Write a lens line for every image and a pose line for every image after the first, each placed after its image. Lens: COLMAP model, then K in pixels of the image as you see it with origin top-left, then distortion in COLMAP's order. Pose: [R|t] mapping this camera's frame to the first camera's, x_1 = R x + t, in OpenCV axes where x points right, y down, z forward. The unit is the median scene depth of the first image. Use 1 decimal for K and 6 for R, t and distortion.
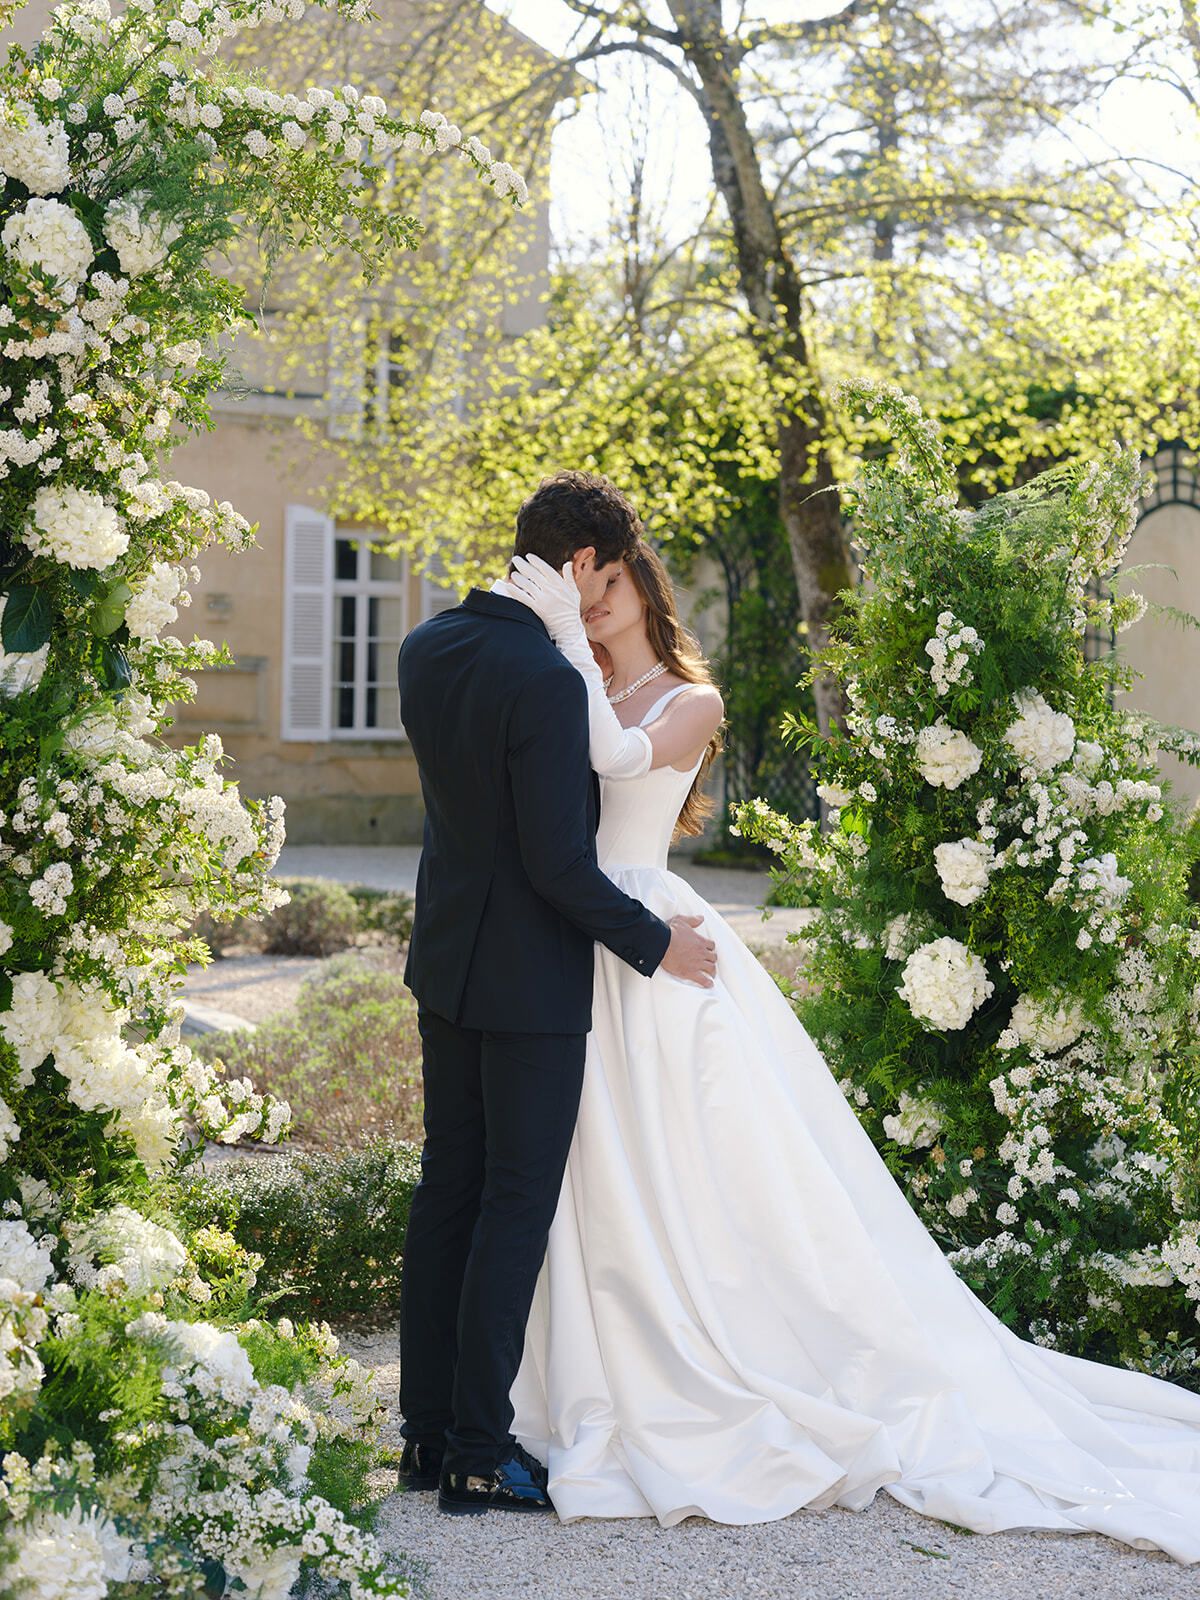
lens RADIAL K [[3082.1, 0, 600.0], [0, 3082.1, 800.0], [0, 0, 1]] dist [0.066898, -0.698569]
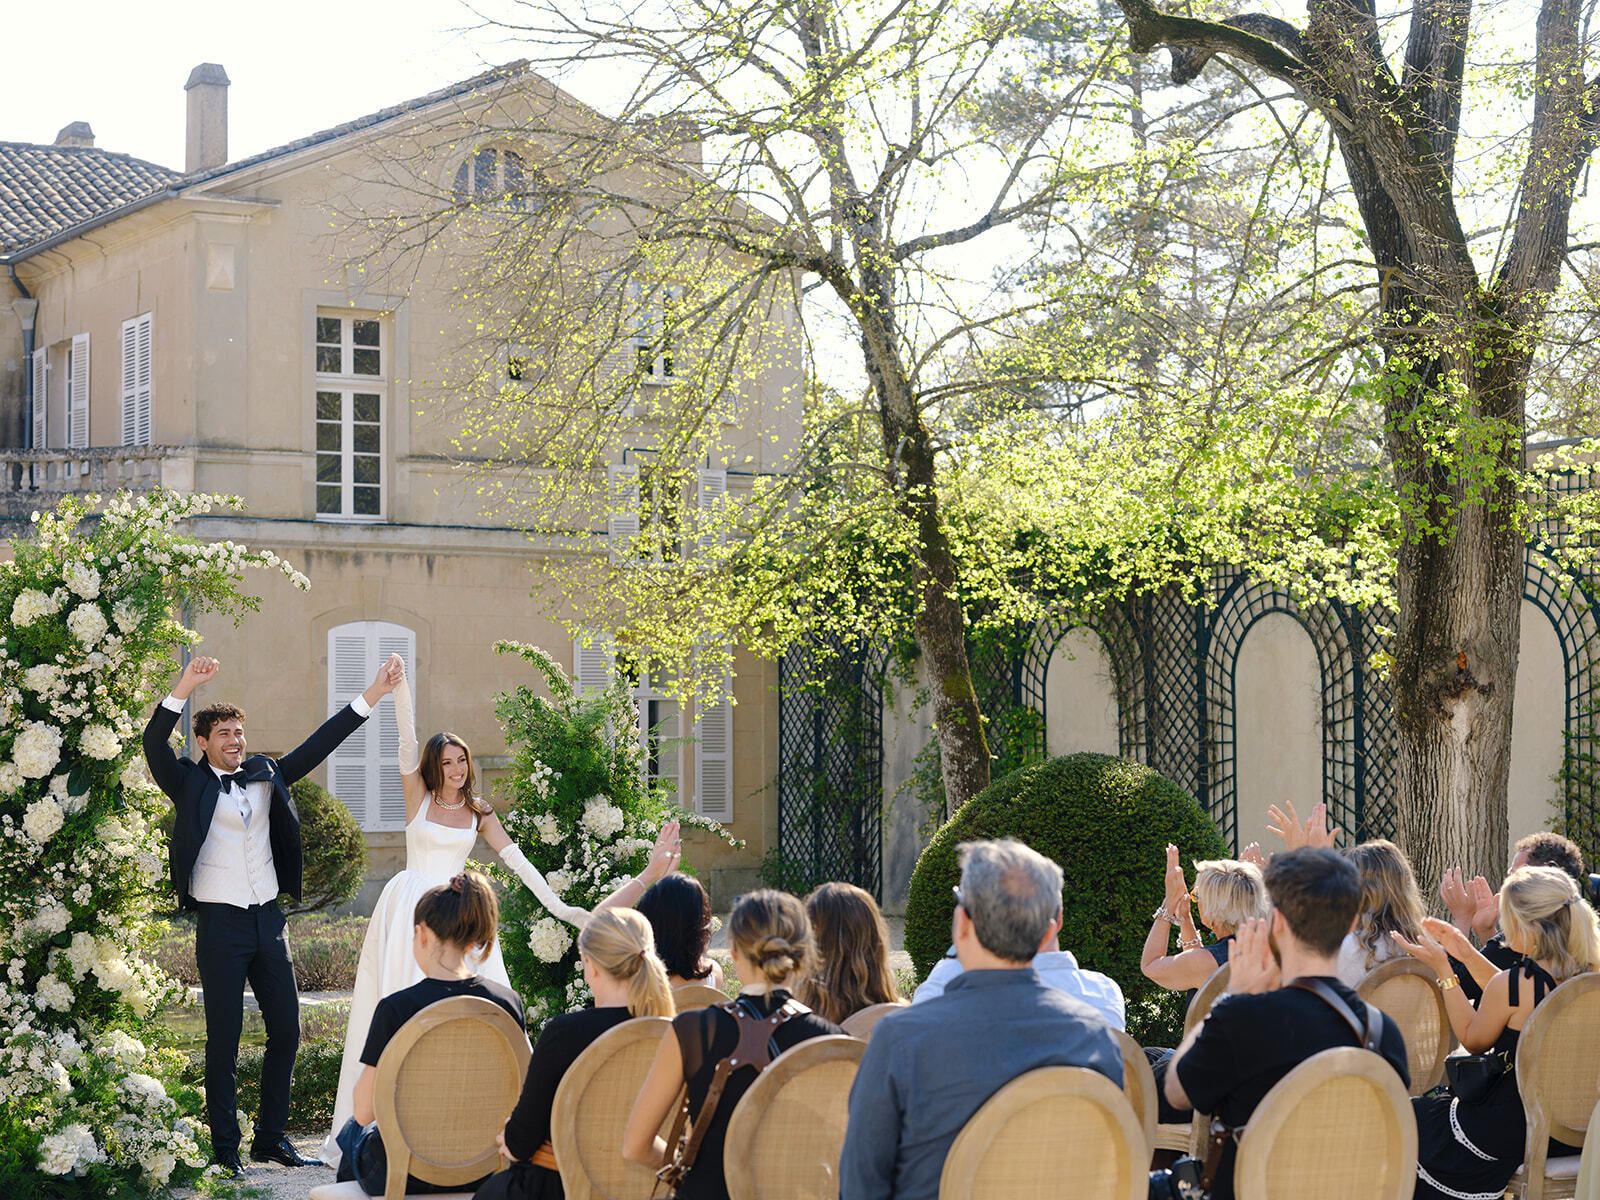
lens RADIAL K [[3258.3, 0, 800.0], [0, 3258.3, 600.0], [0, 0, 1]] dist [0.056871, -0.180746]
pose [[0.995802, -0.029889, -0.086517, 0.553149], [0.022296, 0.995921, -0.087434, 0.032082], [0.088777, 0.085138, 0.992406, -1.366892]]
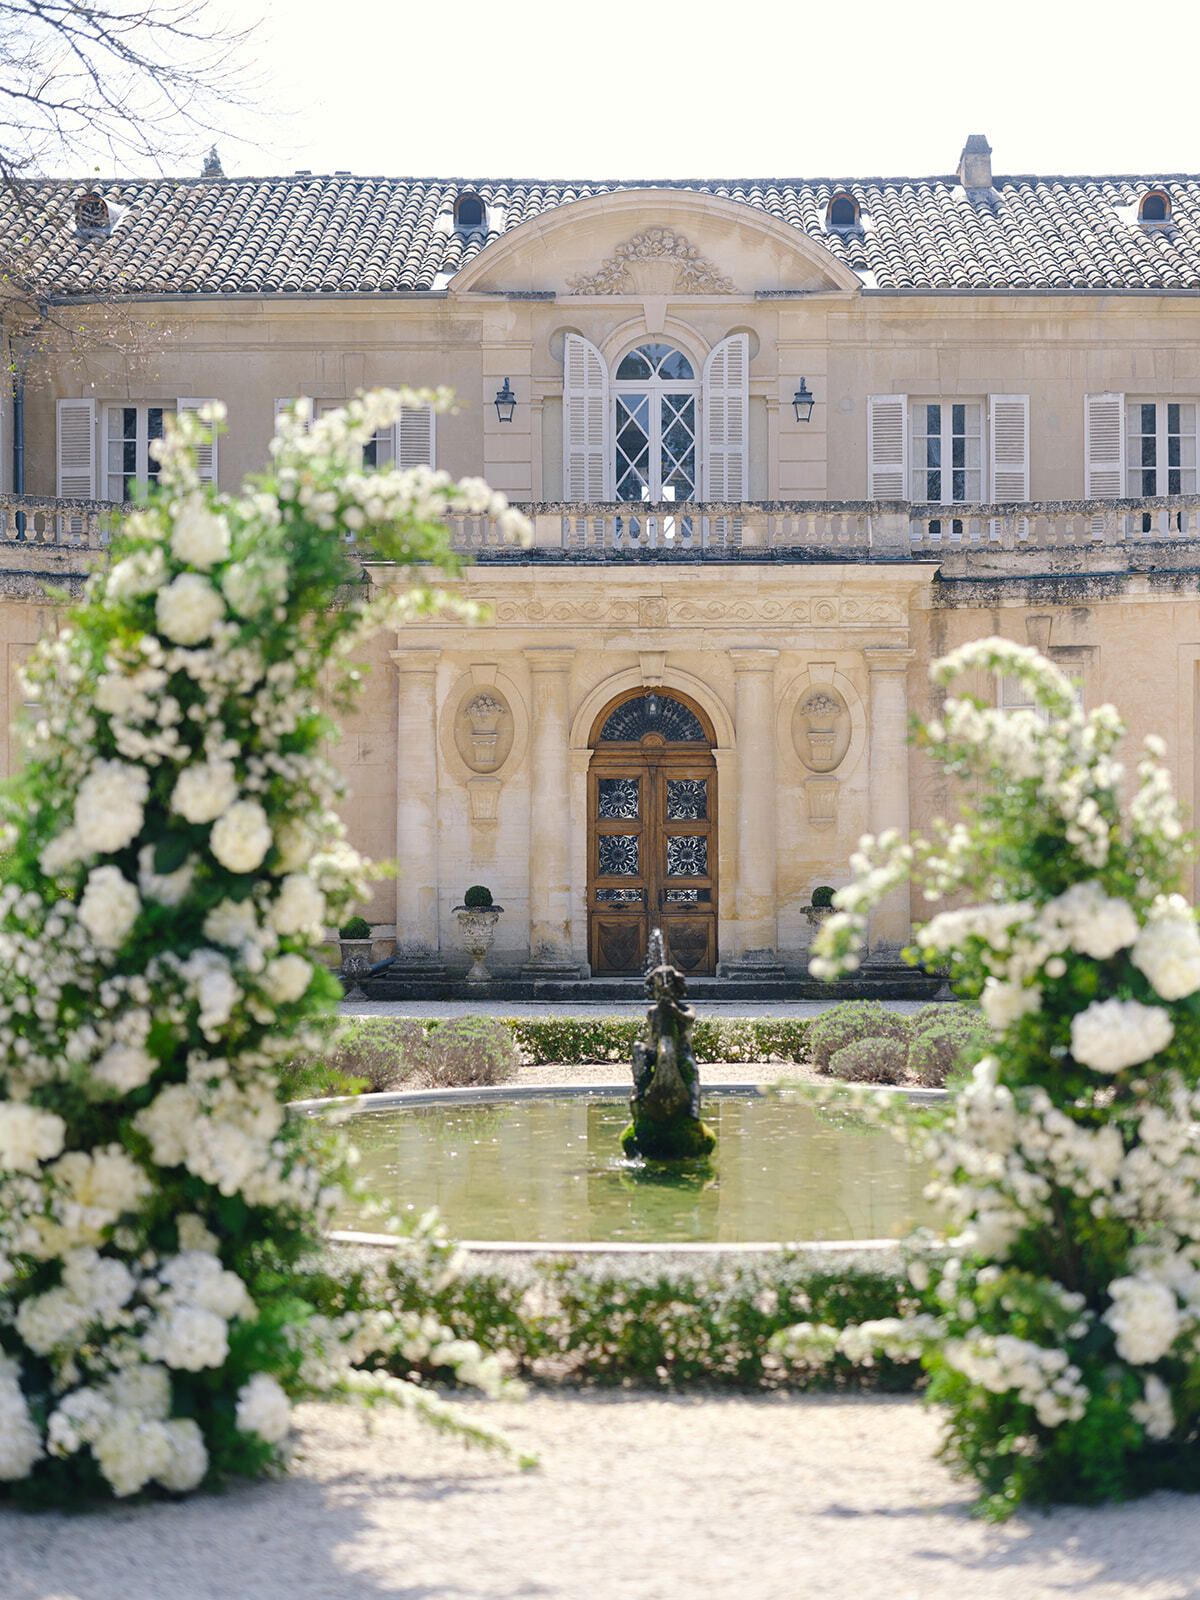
lens RADIAL K [[3082.1, 0, 600.0], [0, 3082.1, 800.0], [0, 0, 1]] dist [0.066898, -0.698569]
pose [[0.805177, -0.029846, -0.592283, 0.844907], [-0.004072, 0.998431, -0.055848, -0.000323], [0.593021, 0.047380, 0.803792, -0.100760]]
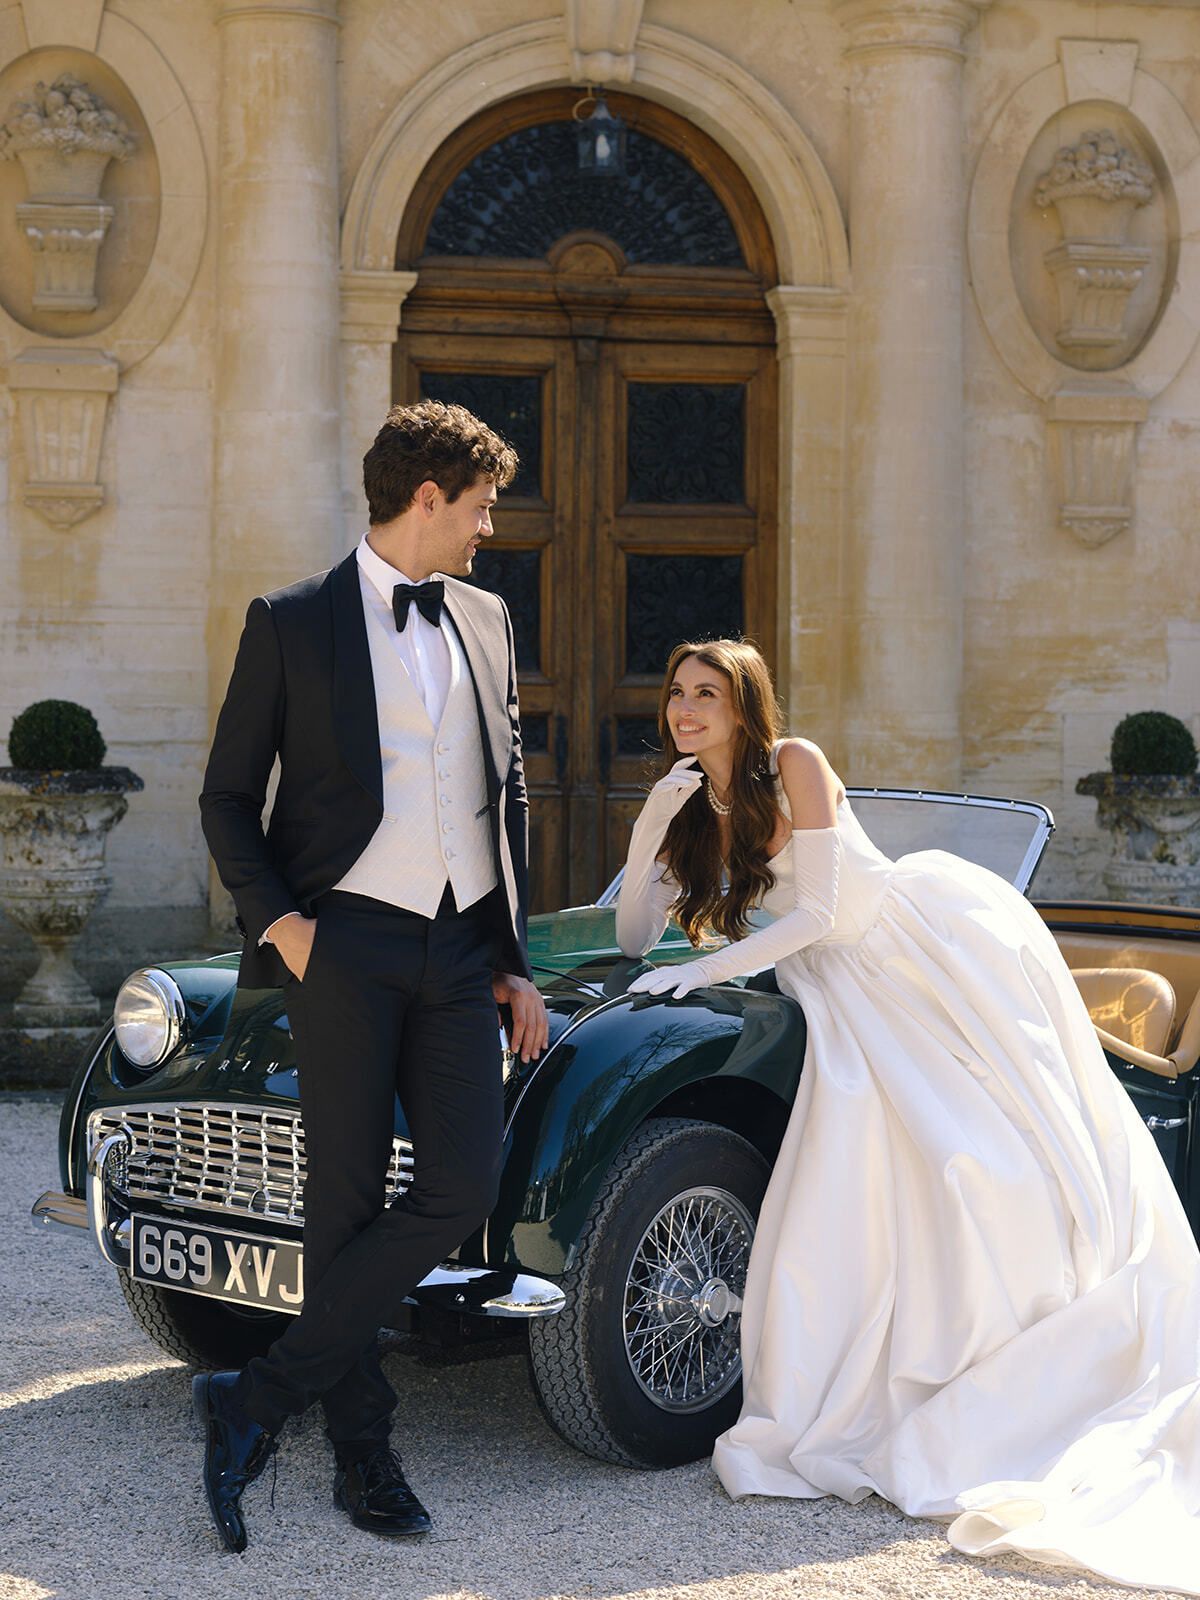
lens RADIAL K [[3042.5, 0, 636.8], [0, 3042.5, 775.0], [0, 0, 1]] dist [0.046522, -0.190288]
pose [[0.914855, 0.000903, -0.403783, -2.098093], [-0.006182, 0.999912, -0.011771, -0.113438], [0.403736, 0.013265, 0.914779, 3.363906]]
